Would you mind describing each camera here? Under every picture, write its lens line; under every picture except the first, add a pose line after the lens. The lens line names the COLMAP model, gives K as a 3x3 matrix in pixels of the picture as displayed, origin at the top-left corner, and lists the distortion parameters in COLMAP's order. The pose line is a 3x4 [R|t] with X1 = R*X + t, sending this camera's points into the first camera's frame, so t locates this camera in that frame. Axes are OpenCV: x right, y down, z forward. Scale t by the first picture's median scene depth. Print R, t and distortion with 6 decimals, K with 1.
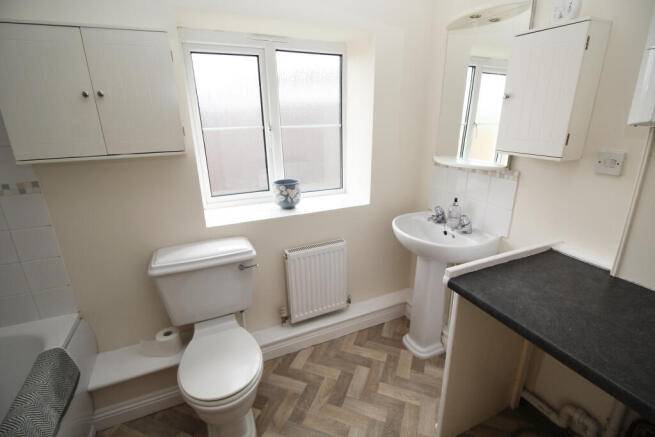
lens RADIAL K [[300.4, 0, 329.5], [0, 300.4, 217.2], [0, 0, 1]] dist [0.000316, -0.013137]
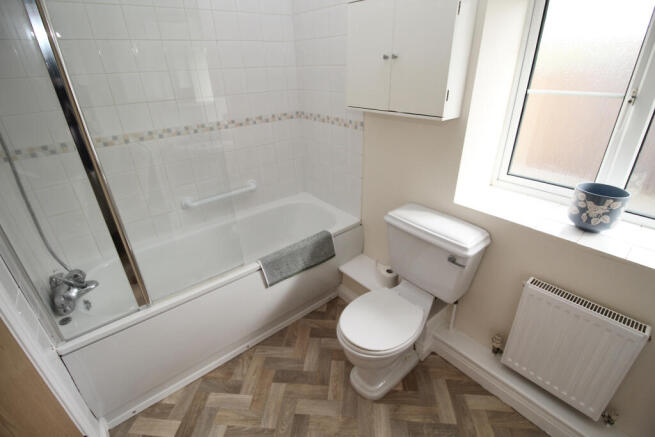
lens RADIAL K [[300.4, 0, 329.5], [0, 300.4, 217.2], [0, 0, 1]] dist [0.000316, -0.013137]
pose [[0.273570, 0.441273, -0.854657, 0.284301], [-0.280823, 0.886482, 0.367815, -0.153169], [0.919945, 0.139384, 0.366434, 0.306533]]
